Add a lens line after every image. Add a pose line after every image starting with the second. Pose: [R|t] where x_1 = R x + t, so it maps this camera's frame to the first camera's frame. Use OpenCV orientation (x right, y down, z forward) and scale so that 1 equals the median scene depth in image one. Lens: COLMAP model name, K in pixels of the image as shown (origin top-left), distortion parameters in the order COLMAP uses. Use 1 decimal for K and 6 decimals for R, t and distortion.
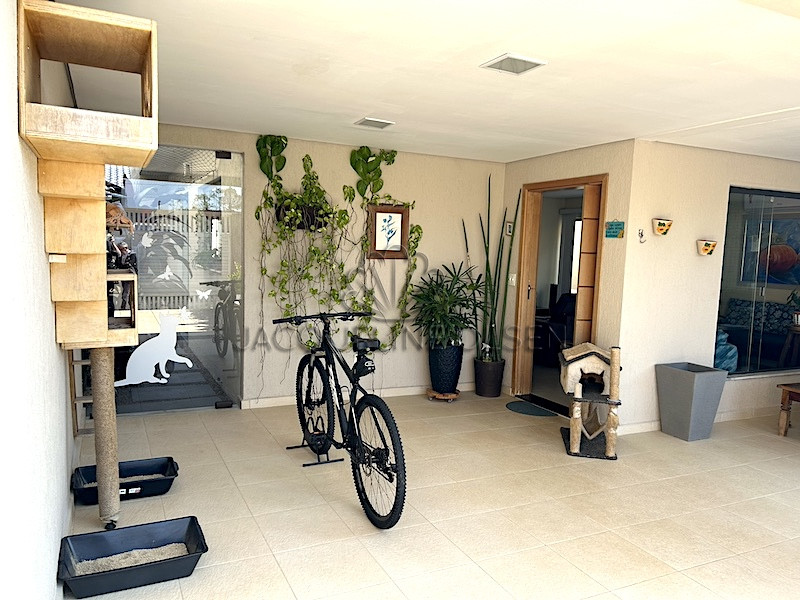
lens RADIAL K [[599.9, 0, 396.0], [0, 599.9, 305.1], [0, 0, 1]] dist [0.059759, -0.072754]
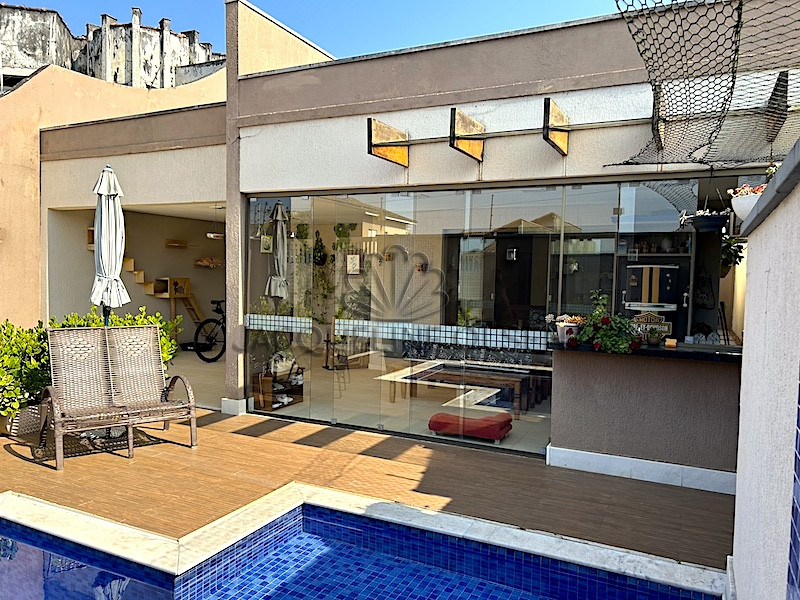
lens RADIAL K [[599.9, 0, 400.8], [0, 599.9, 300.7], [0, 0, 1]] dist [0.059759, -0.072754]
pose [[0.624208, 0.011192, -0.781178, 1.647978], [-0.074292, 0.996217, -0.045090, 0.073070], [0.777718, 0.086181, 0.622678, -0.081287]]
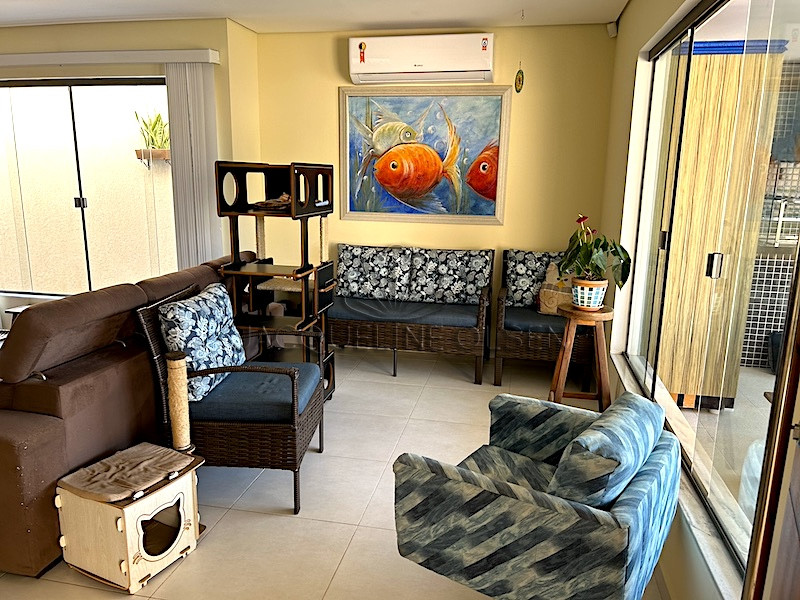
lens RADIAL K [[599.9, 0, 396.7], [0, 599.9, 305.9], [0, 0, 1]] dist [0.059759, -0.072754]
pose [[0.598055, -0.196498, 0.776993, 0.234724], [0.080676, 0.979314, 0.185567, -0.085538], [-0.797384, -0.048294, 0.601537, 1.000957]]
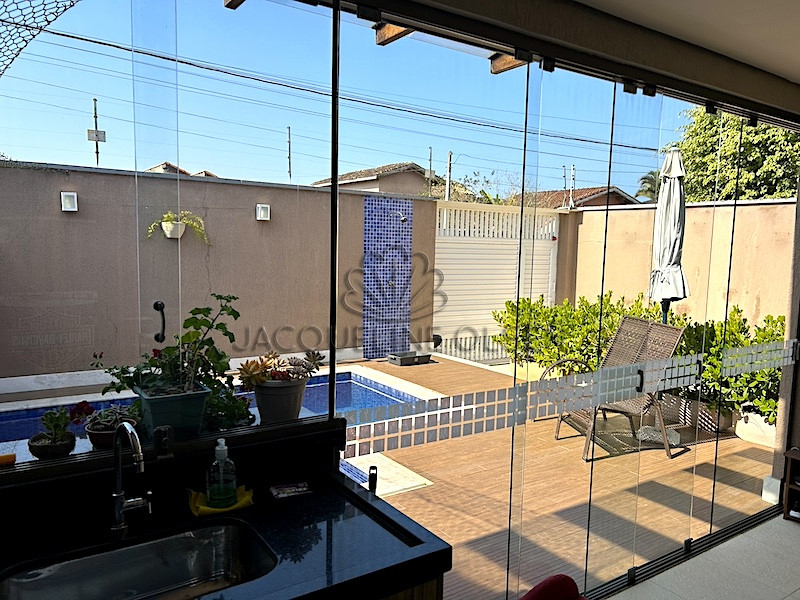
lens RADIAL K [[599.9, 0, 399.4], [0, 599.9, 306.7], [0, 0, 1]] dist [0.059759, -0.072754]
pose [[-0.986796, -0.050752, -0.153814, 1.131803], [-0.080285, 0.978036, 0.192355, -0.061351], [0.140673, 0.202164, -0.969196, 0.961866]]
